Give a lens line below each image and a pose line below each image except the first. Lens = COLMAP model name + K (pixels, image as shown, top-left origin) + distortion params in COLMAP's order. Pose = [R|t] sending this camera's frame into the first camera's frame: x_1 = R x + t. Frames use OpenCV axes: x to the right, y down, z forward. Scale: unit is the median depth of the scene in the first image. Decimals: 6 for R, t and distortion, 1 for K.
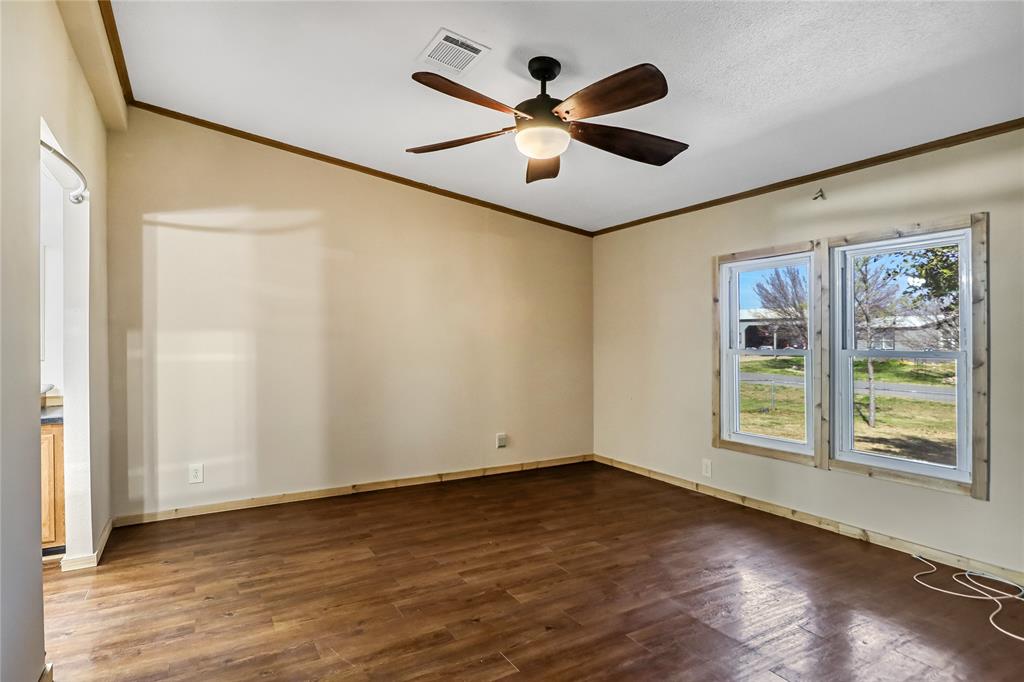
lens RADIAL K [[569.4, 0, 510.1], [0, 569.4, 333.3], [0, 0, 1]] dist [0.002207, -0.003952]
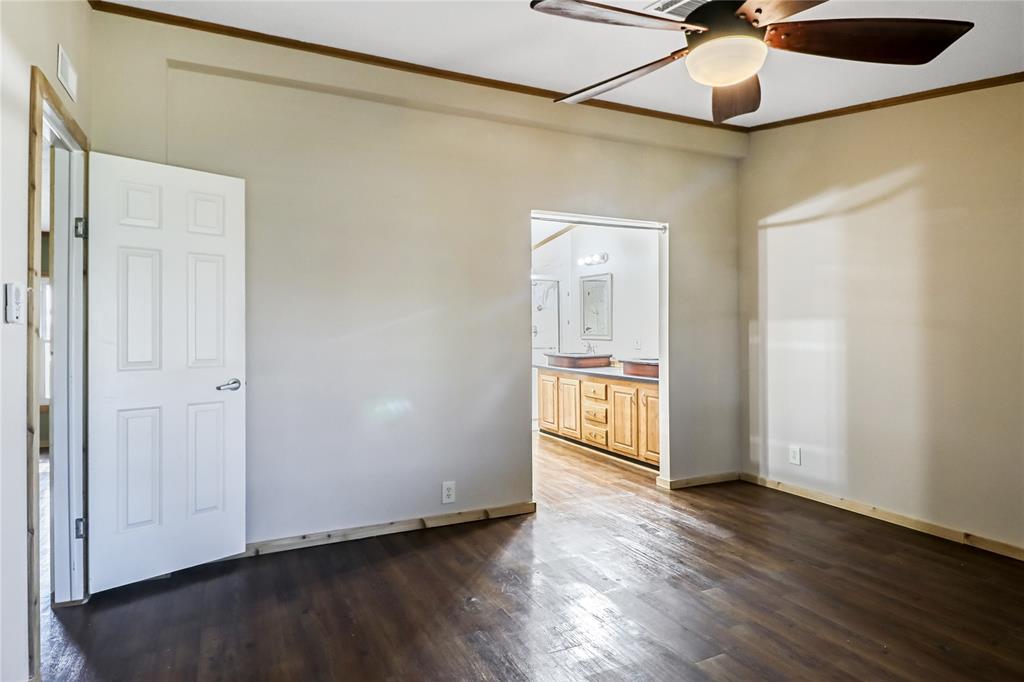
lens RADIAL K [[569.4, 0, 496.4], [0, 569.4, 323.2], [0, 0, 1]] dist [0.002207, -0.003952]
pose [[-0.061164, -0.005876, -0.998110, 0.553070], [0.000637, 0.999982, -0.005926, 0.008071], [0.998128, -0.000998, -0.061159, 0.530741]]
